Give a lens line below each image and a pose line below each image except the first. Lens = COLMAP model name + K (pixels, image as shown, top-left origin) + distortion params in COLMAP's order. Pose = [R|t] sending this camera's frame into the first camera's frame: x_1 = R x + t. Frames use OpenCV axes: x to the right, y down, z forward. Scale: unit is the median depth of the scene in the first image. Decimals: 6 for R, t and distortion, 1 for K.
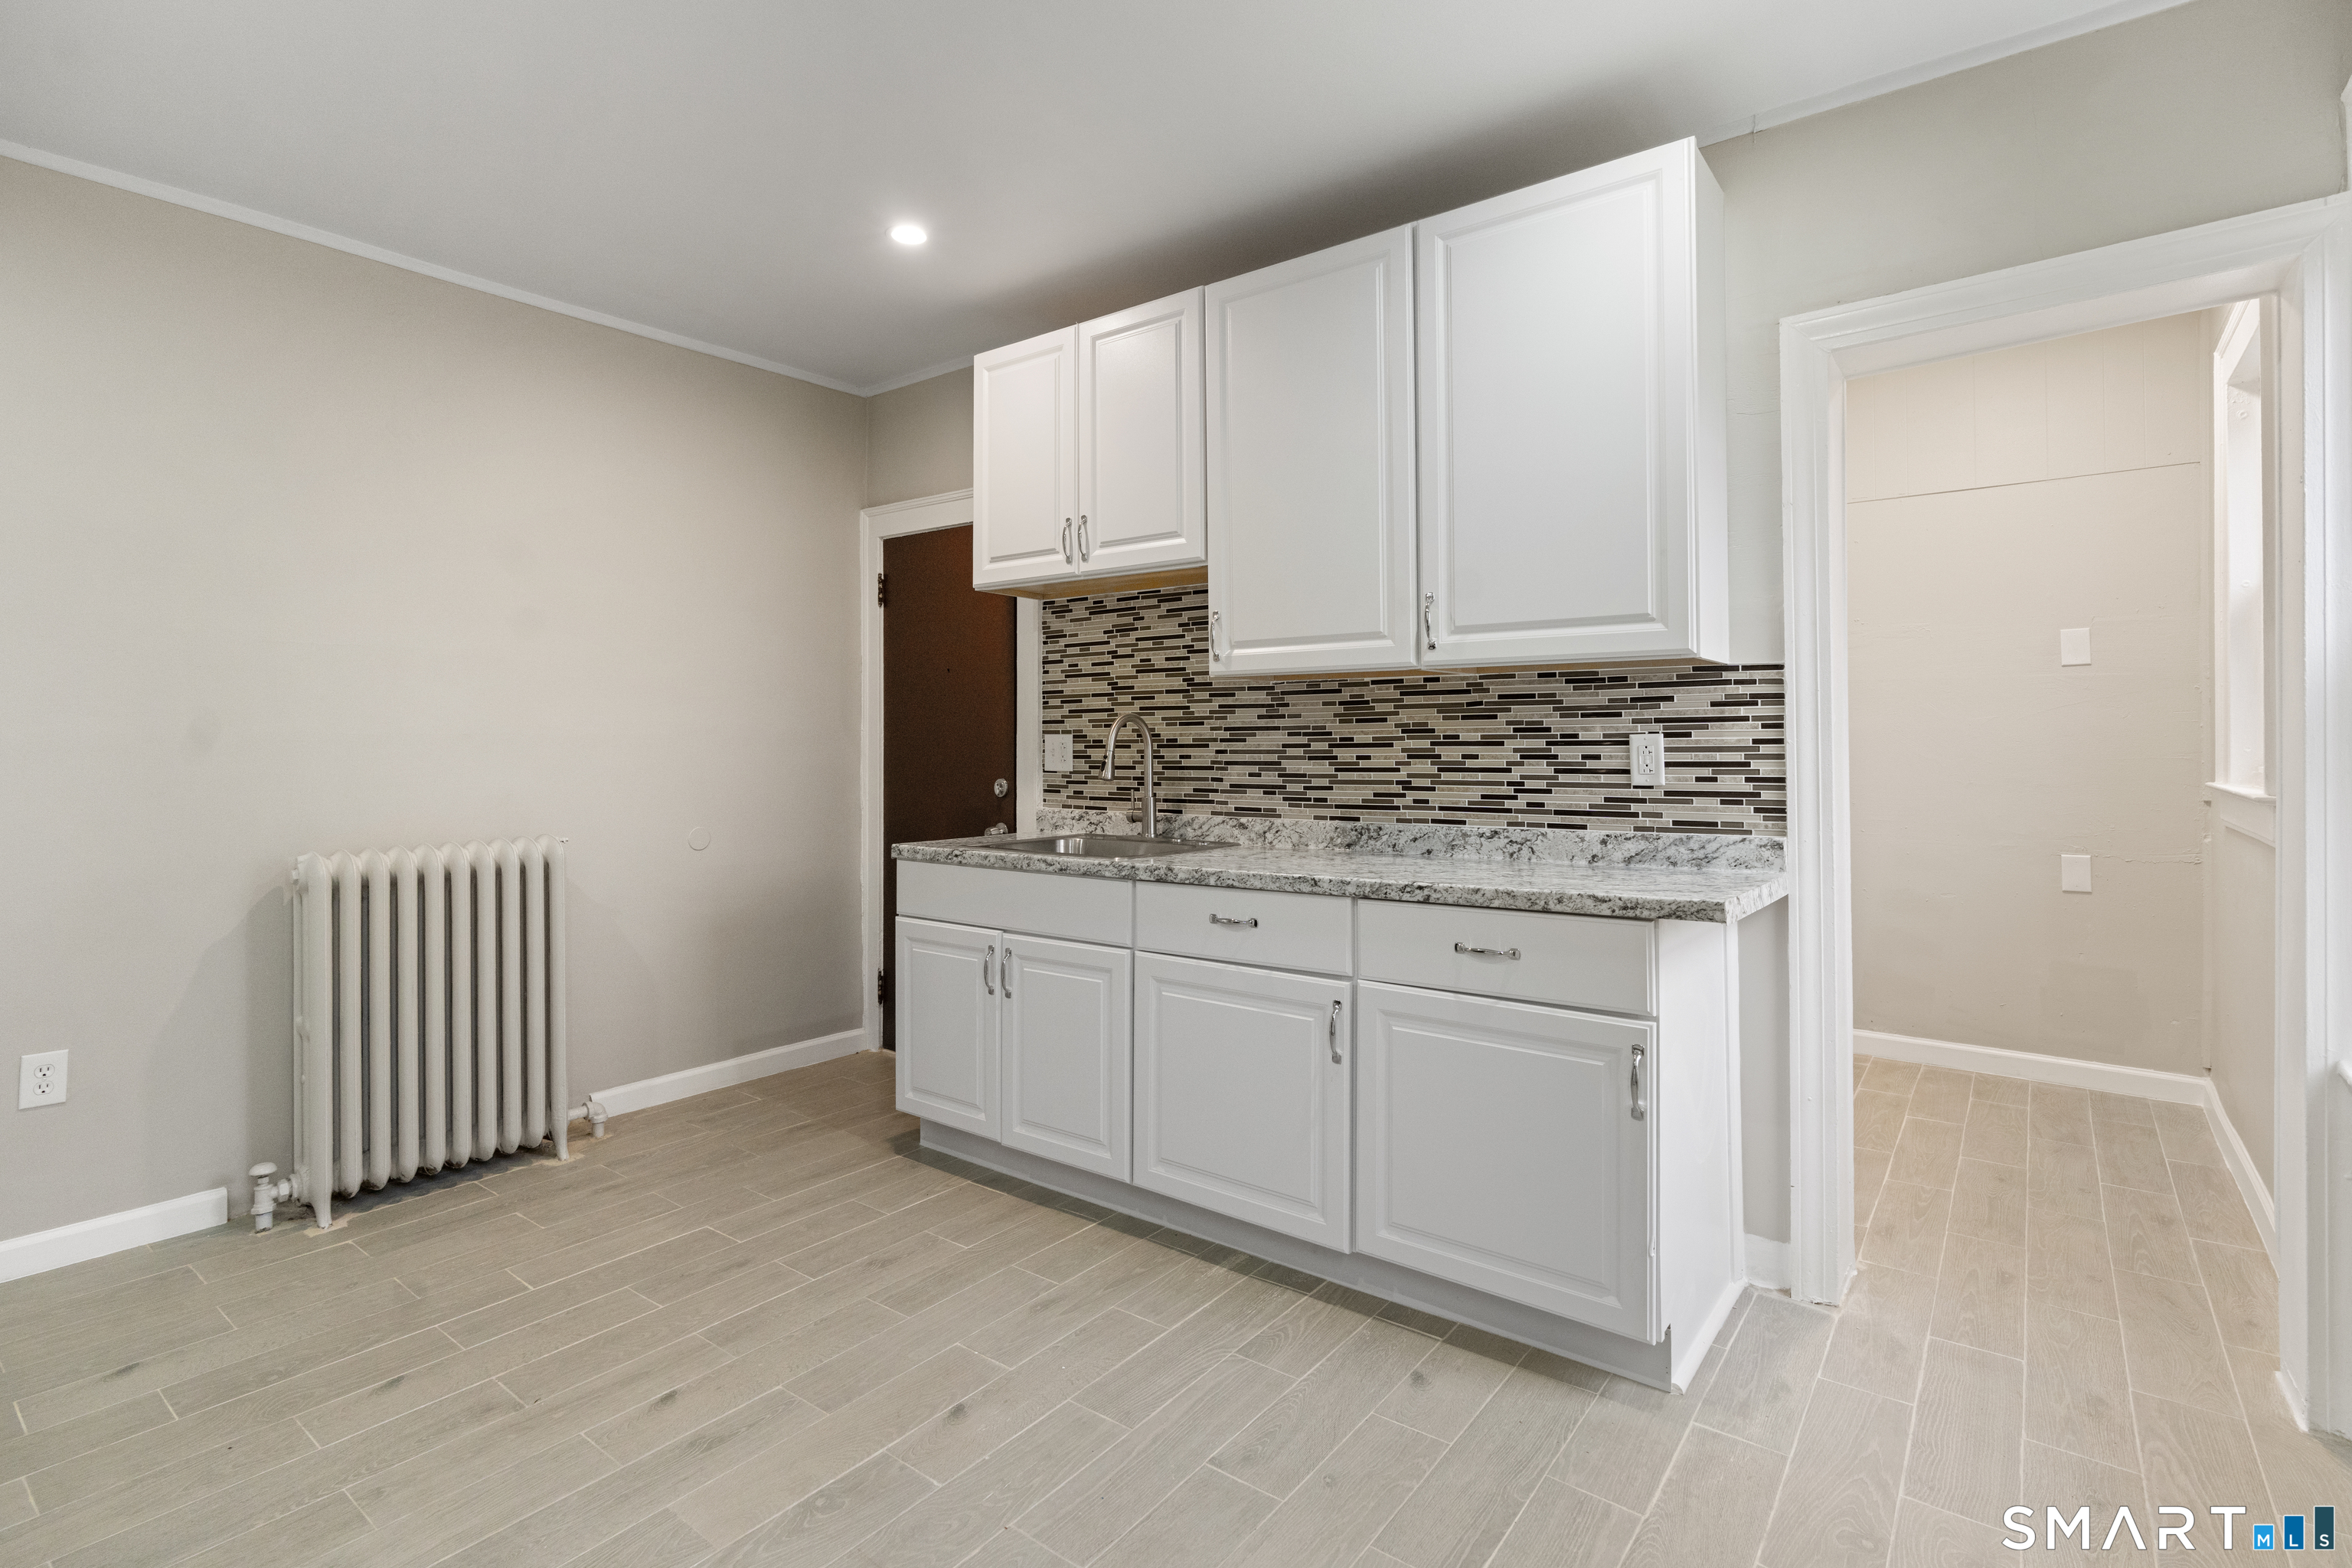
lens RADIAL K [[1106.9, 0, 1162.5], [0, 1106.9, 721.1], [0, 0, 1]] dist [-0.007229, 0.003513]
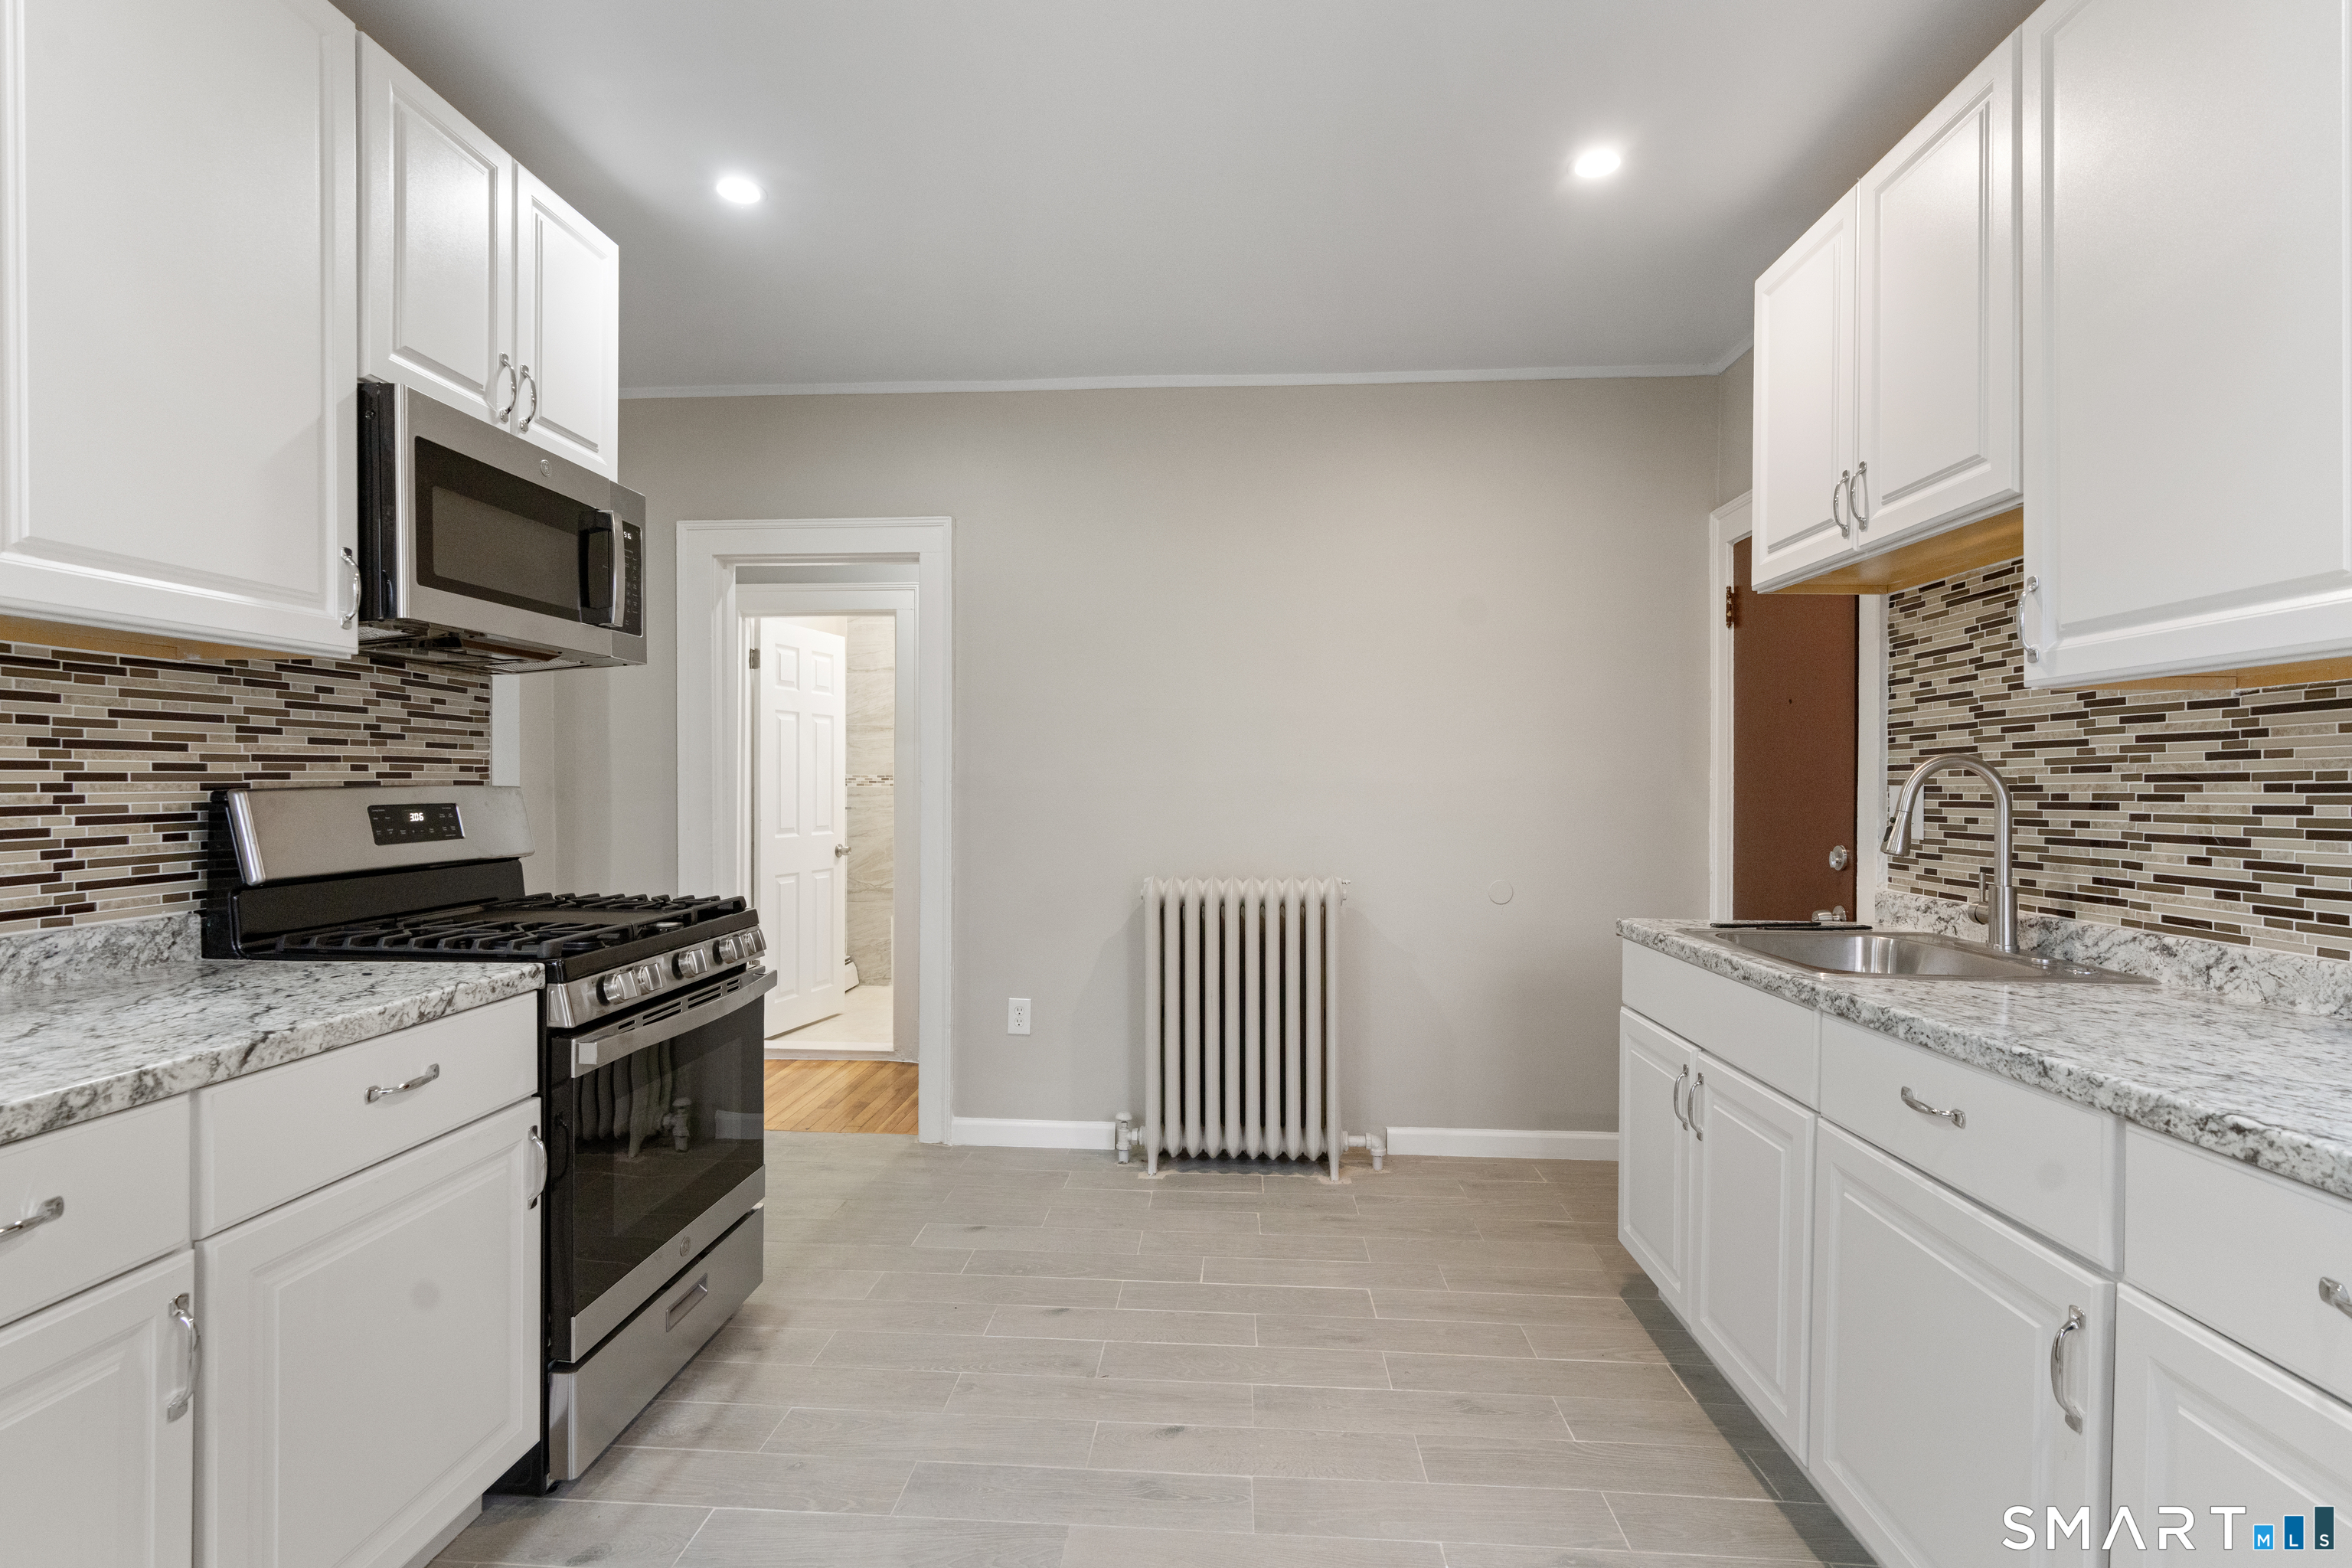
lens RADIAL K [[1106.9, 0, 1175.7], [0, 1106.9, 787.2], [0, 0, 1]] dist [-0.007229, 0.003513]
pose [[0.568820, 0.007492, -0.822428, 0.290841], [0.005718, 0.999898, 0.013064, 0.001853], [0.822442, -0.012134, 0.568719, 0.315397]]
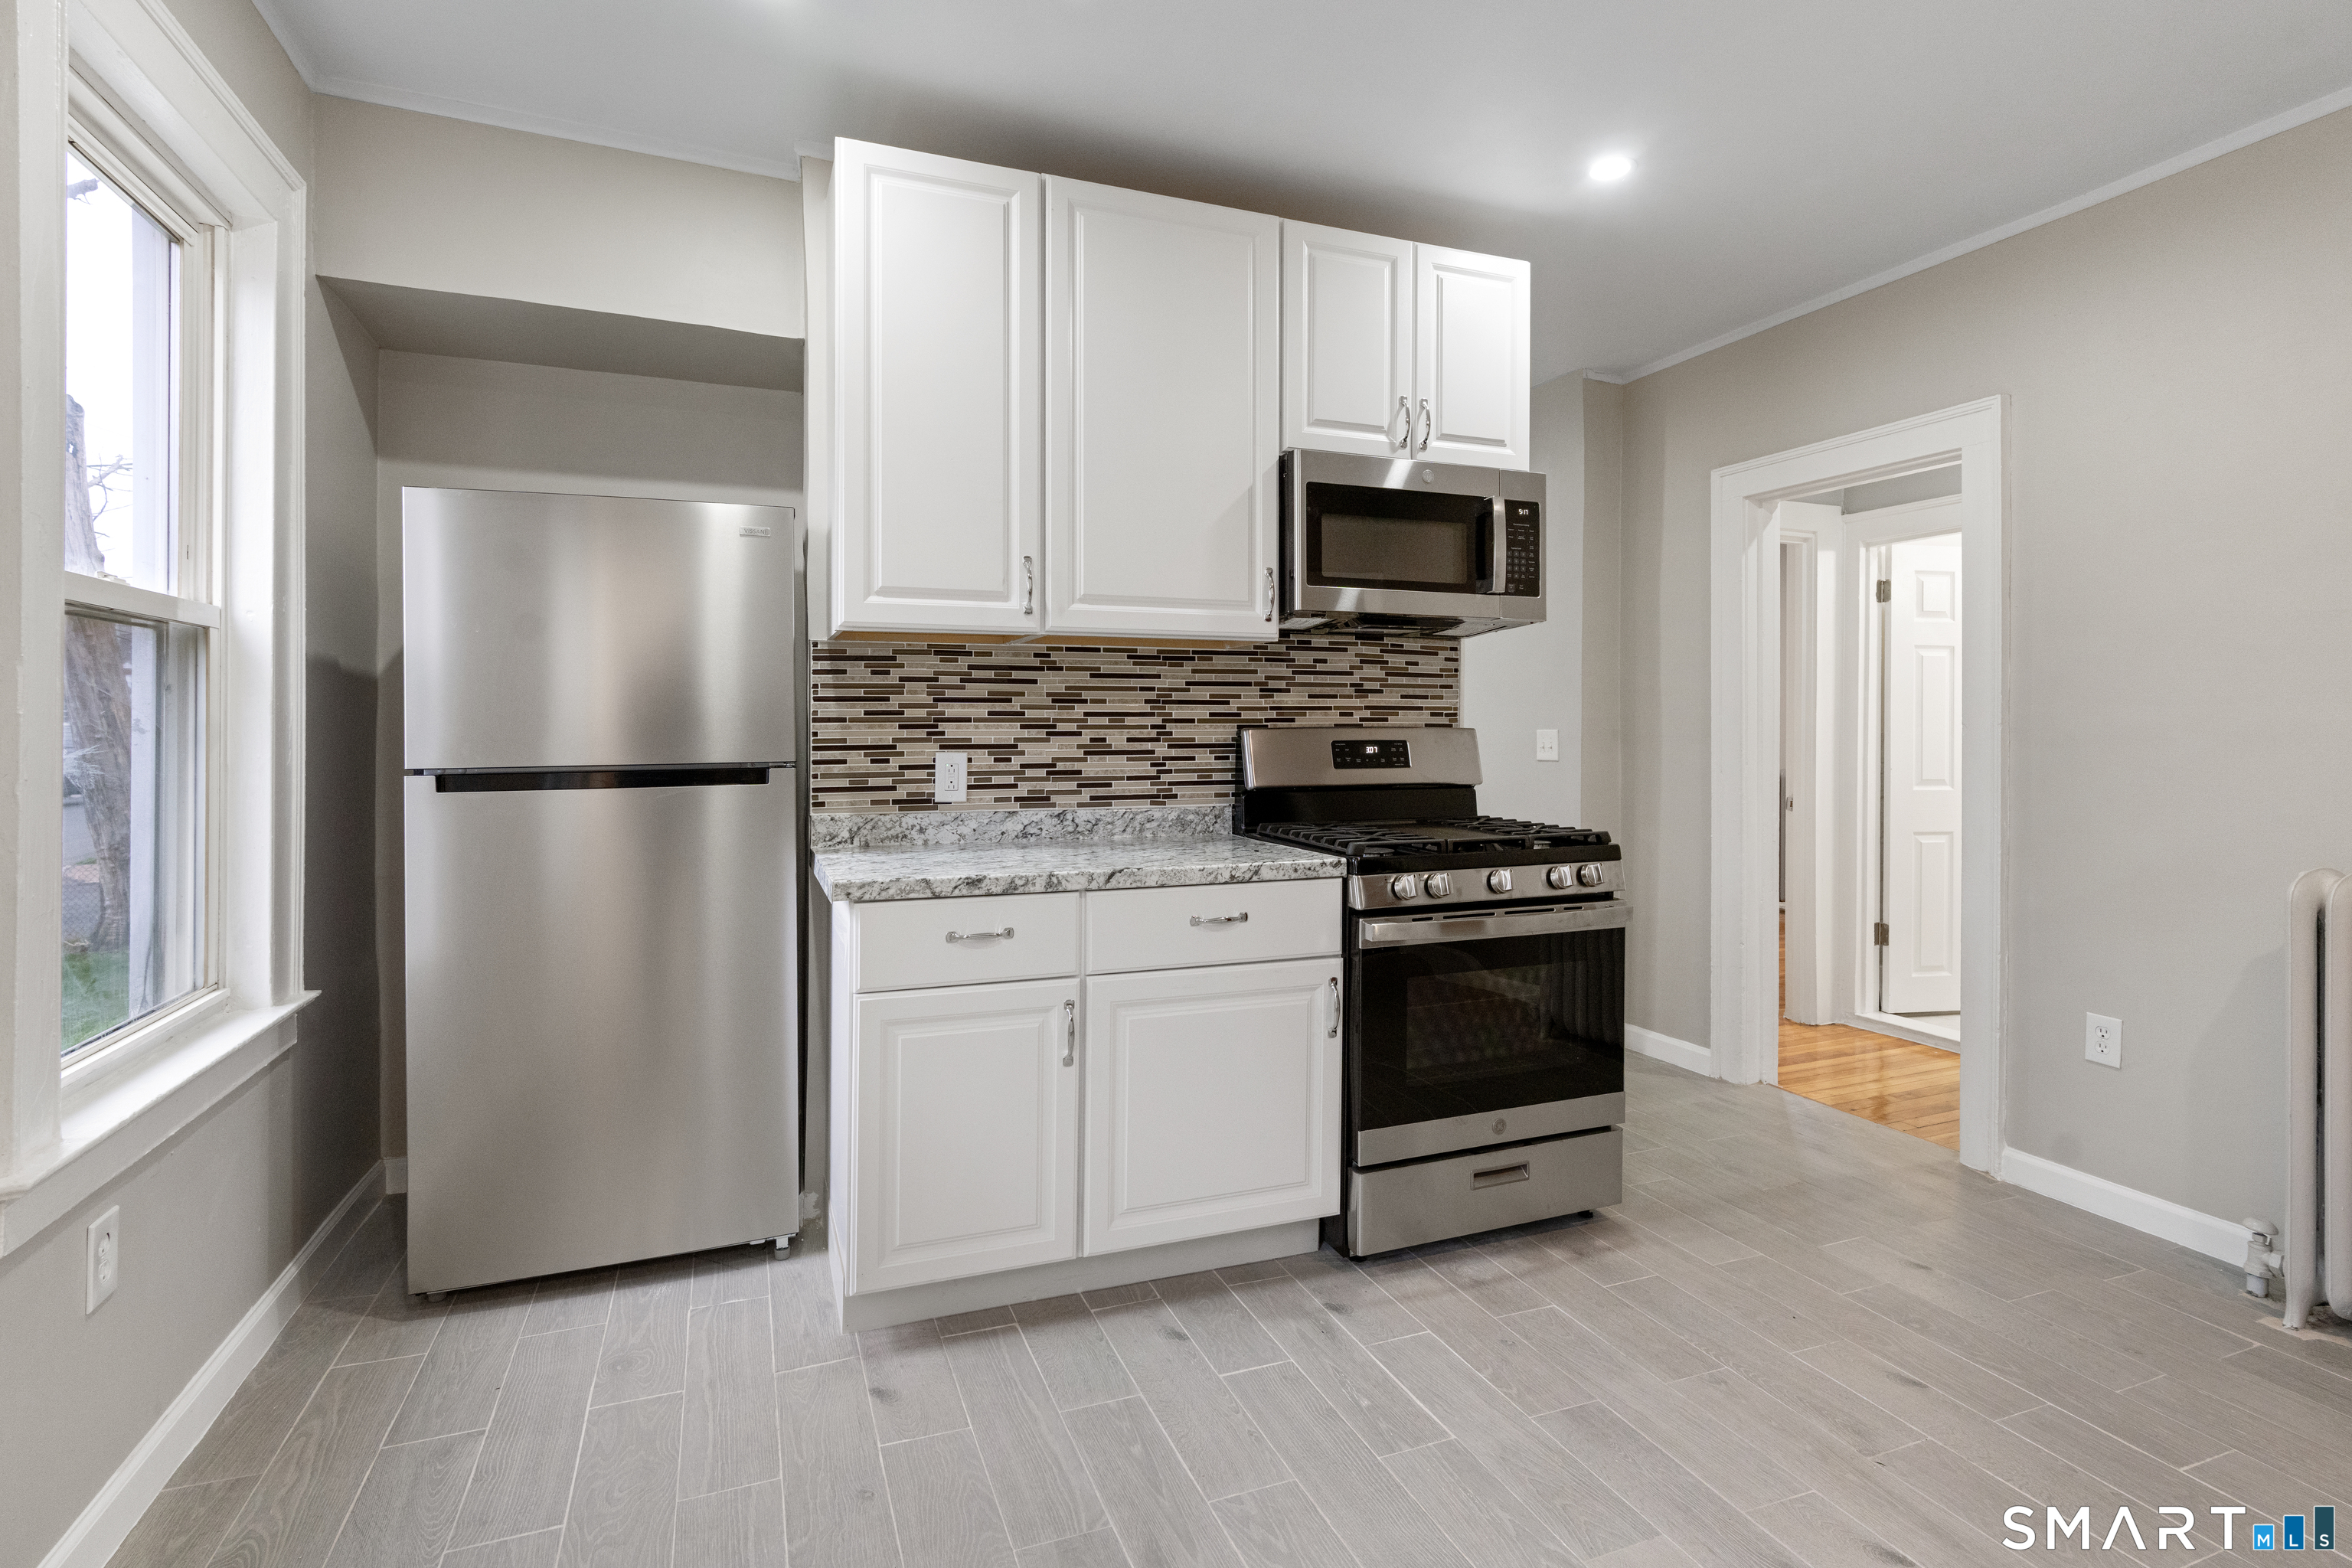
lens RADIAL K [[1106.9, 0, 1164.1], [0, 1106.9, 727.1], [0, 0, 1]] dist [-0.007229, 0.003513]
pose [[-0.506651, 0.001685, -0.862149, 0.370220], [0.008467, 0.999960, -0.003021, 0.009967], [0.862109, -0.008830, -0.506645, 0.705154]]
